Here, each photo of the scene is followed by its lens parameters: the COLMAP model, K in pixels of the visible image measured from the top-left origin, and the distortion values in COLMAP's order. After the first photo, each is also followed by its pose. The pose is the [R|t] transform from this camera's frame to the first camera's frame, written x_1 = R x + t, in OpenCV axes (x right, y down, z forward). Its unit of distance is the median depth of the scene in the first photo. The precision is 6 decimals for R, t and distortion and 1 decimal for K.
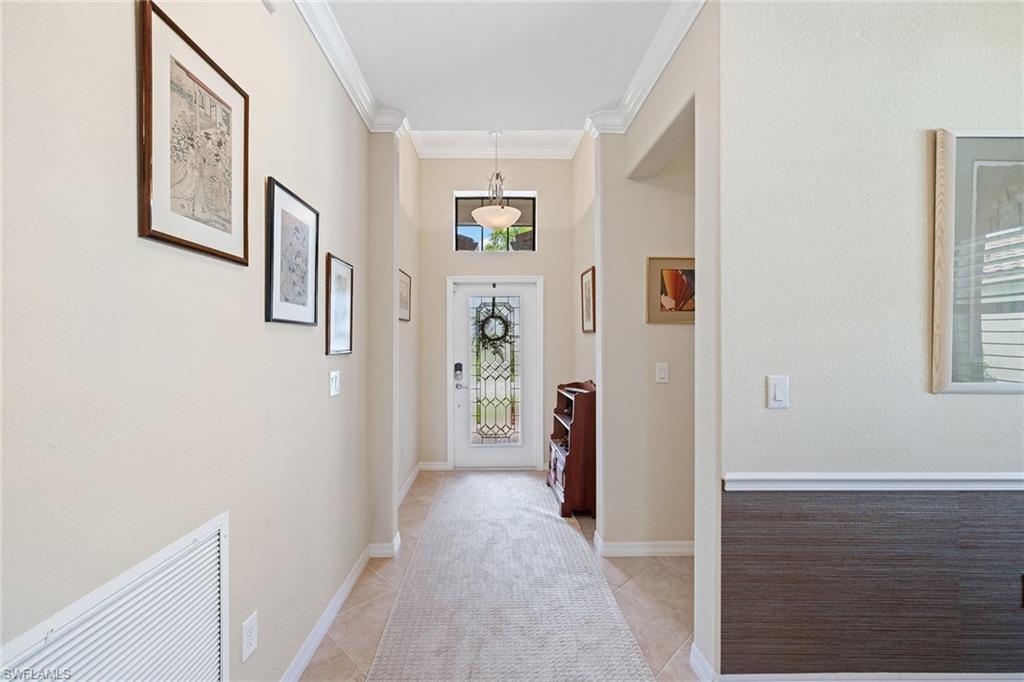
lens RADIAL K [[420.8, 0, 512.0], [0, 420.8, 341.0], [0, 0, 1]] dist [-0.002662, -0.000255]
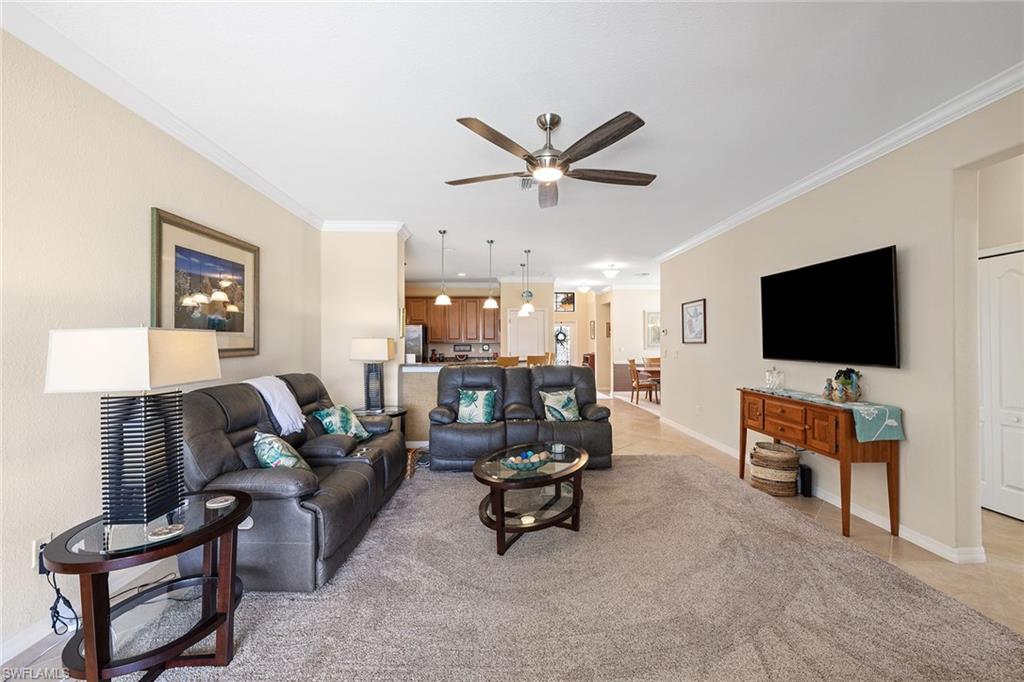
lens RADIAL K [[420.8, 0, 512.0], [0, 420.8, 341.0], [0, 0, 1]] dist [-0.002662, -0.000255]
pose [[0.999995, -0.002429, -0.001854, -0.384623], [0.002434, 0.999994, 0.002462, -0.008891], [0.001848, -0.002467, 0.999995, -1.994161]]
